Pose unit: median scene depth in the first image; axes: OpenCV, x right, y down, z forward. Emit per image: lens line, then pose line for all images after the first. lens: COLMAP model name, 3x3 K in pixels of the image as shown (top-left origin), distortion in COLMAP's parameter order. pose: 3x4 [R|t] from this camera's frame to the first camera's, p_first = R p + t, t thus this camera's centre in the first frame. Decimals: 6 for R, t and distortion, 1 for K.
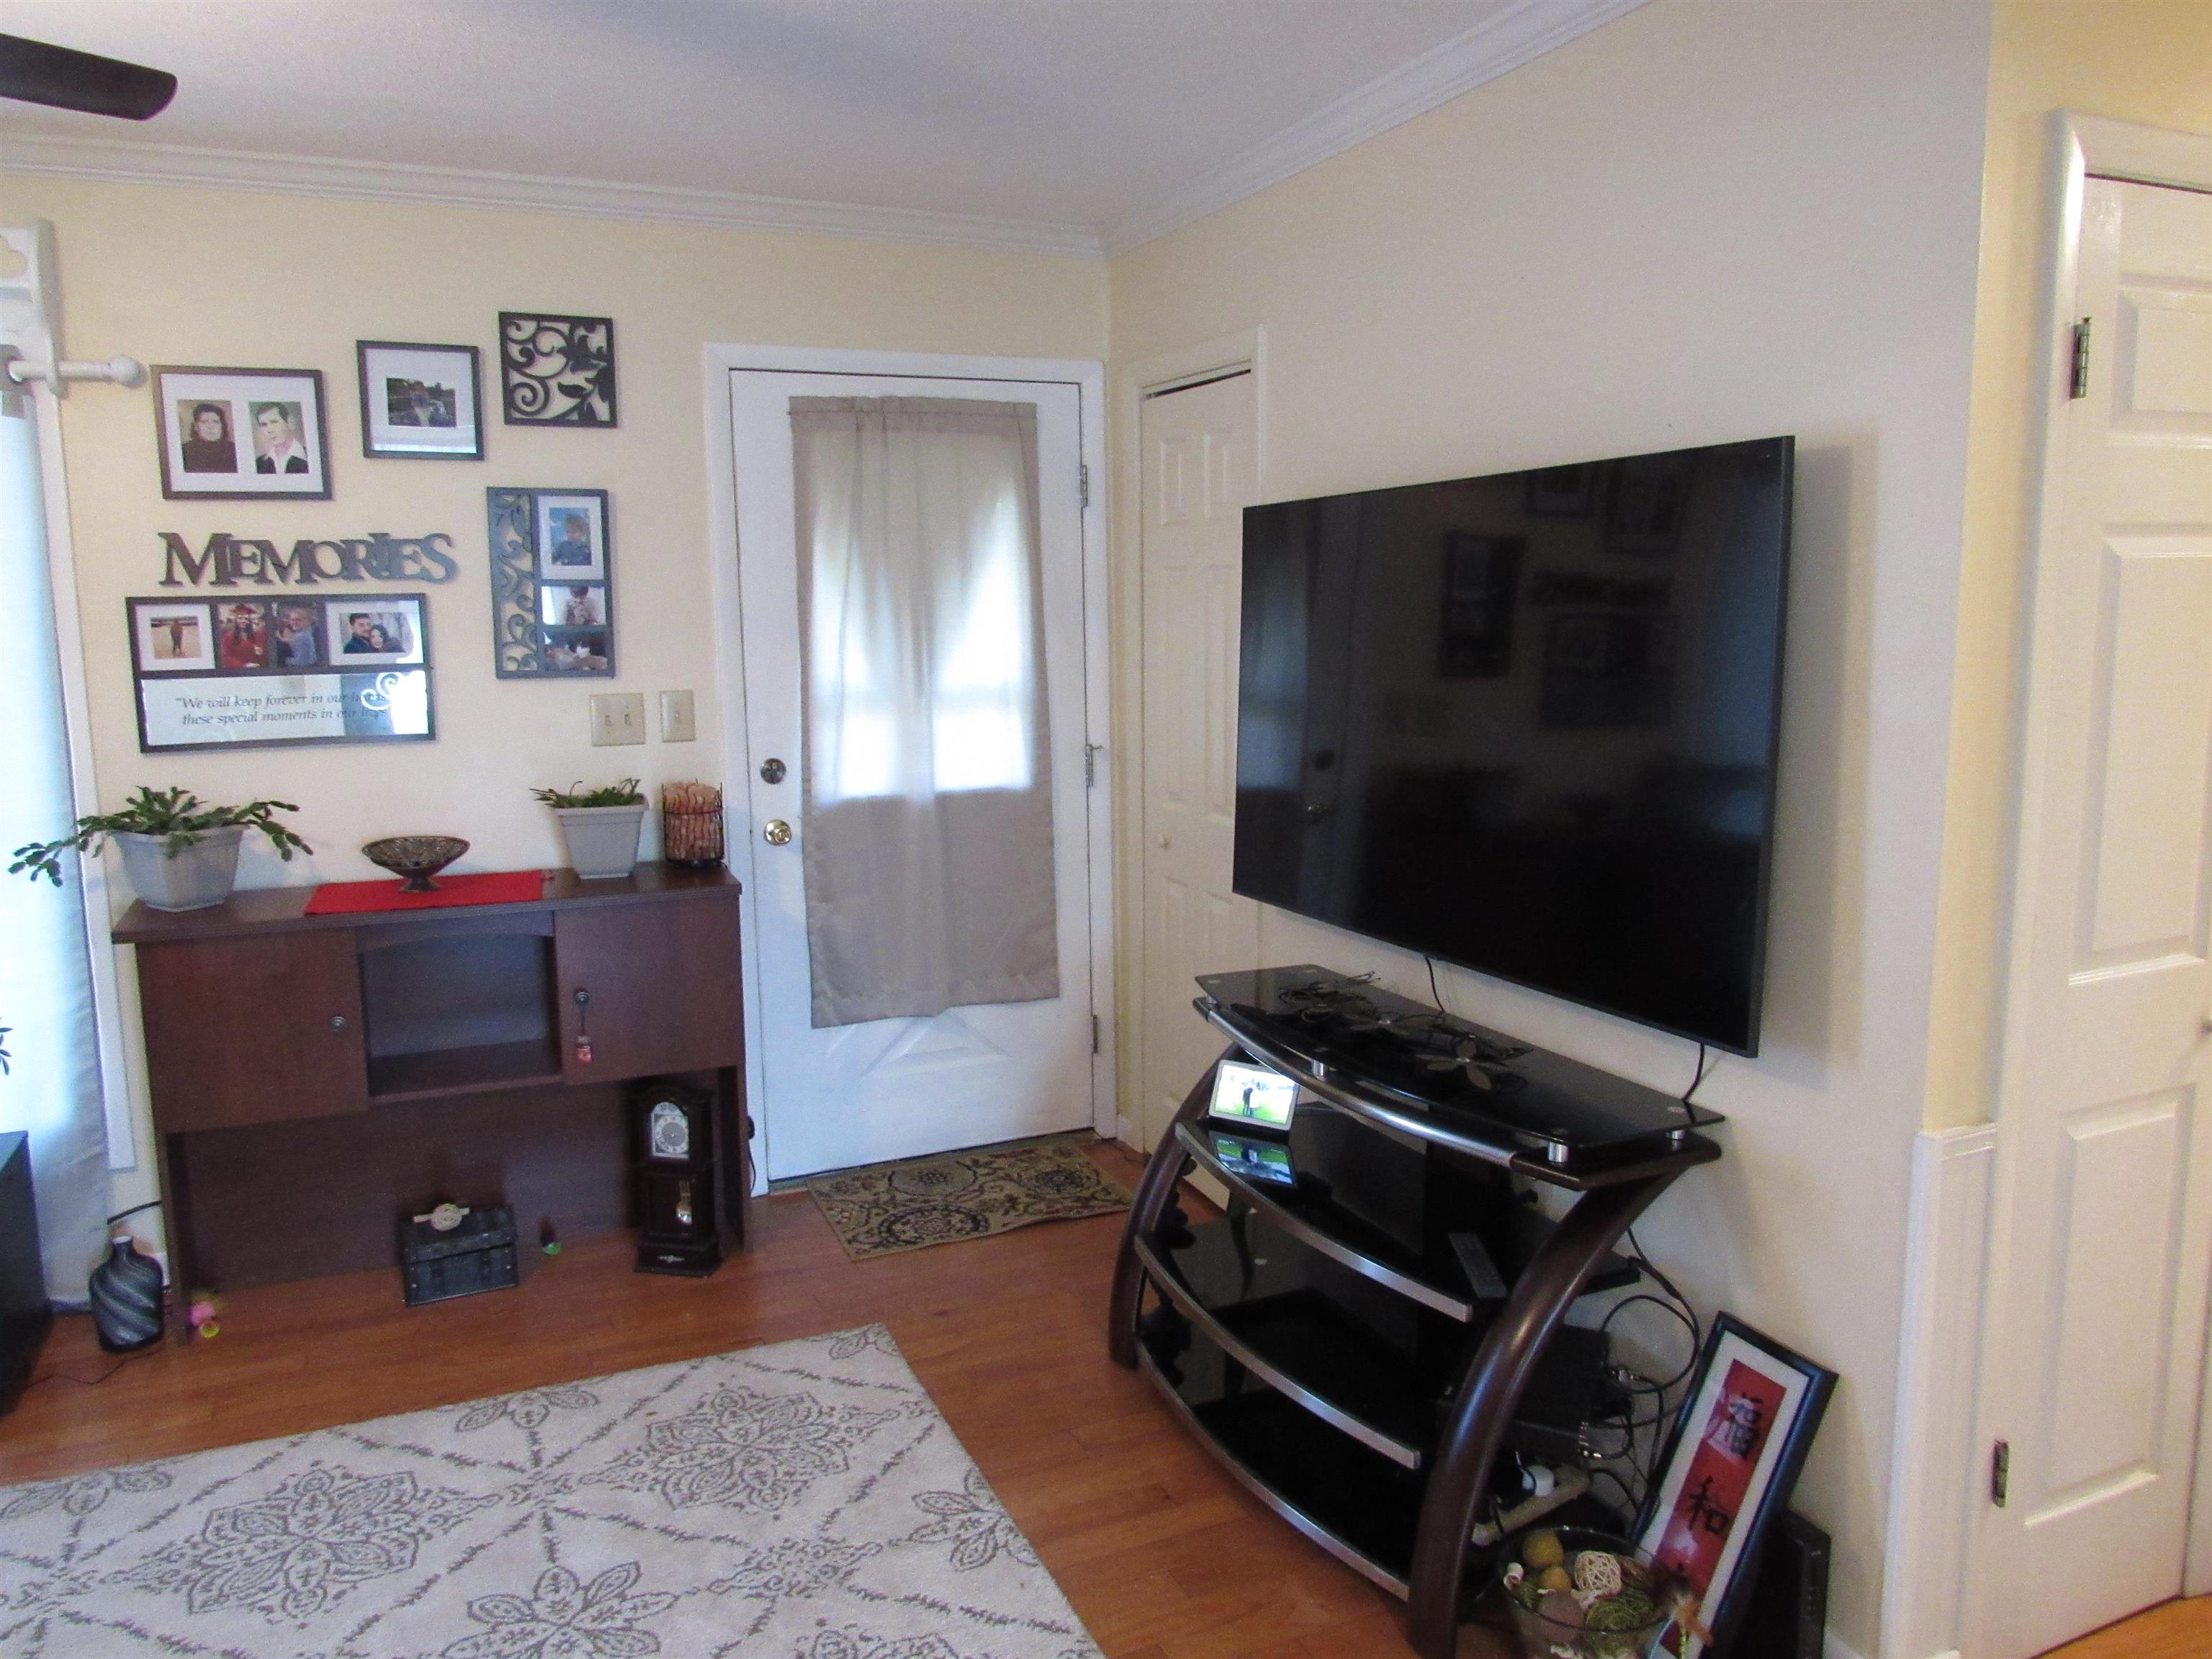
lens RADIAL K [[1570.7, 0, 1101.3], [0, 1570.7, 824.7], [0, 0, 1]] dist [-0.028343, 0.004624]
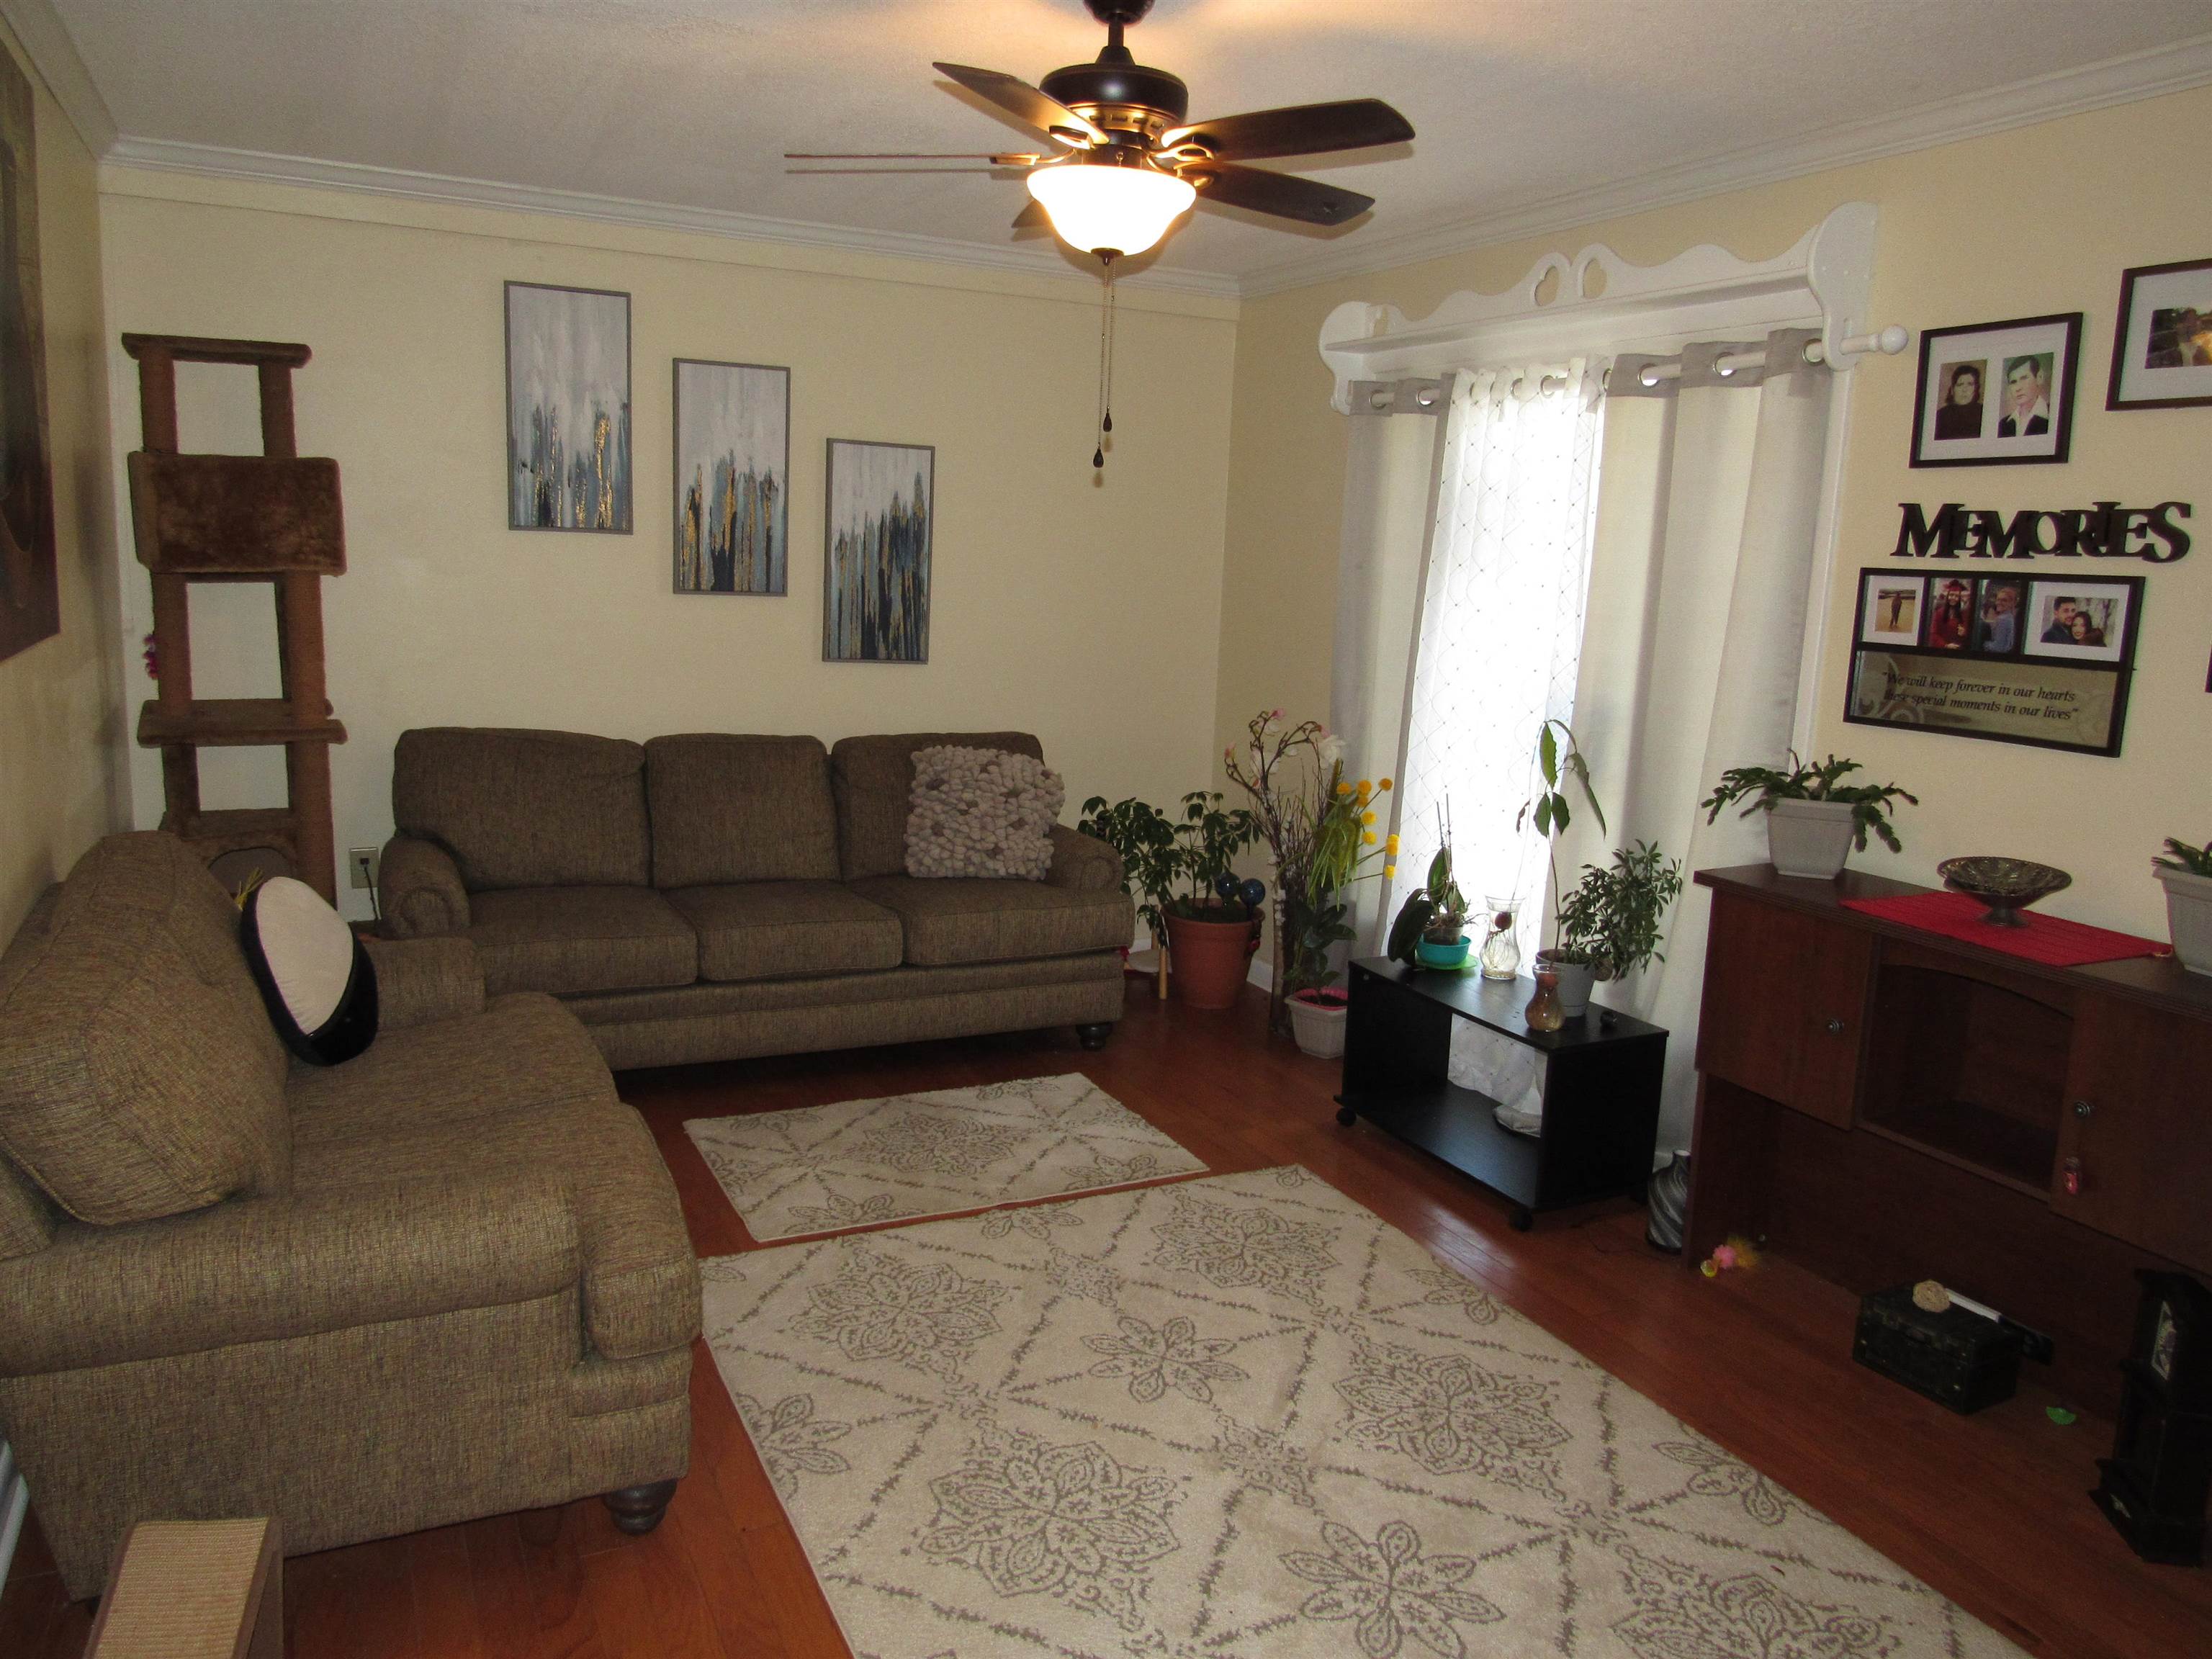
lens RADIAL K [[1570.7, 0, 1093.7], [0, 1570.7, 826.5], [0, 0, 1]] dist [-0.028343, 0.004624]
pose [[0.029294, 0.180146, -0.983204, 0.374869], [-0.184003, 0.967788, 0.171840, -0.063851], [0.982489, 0.175879, 0.061498, 0.462505]]
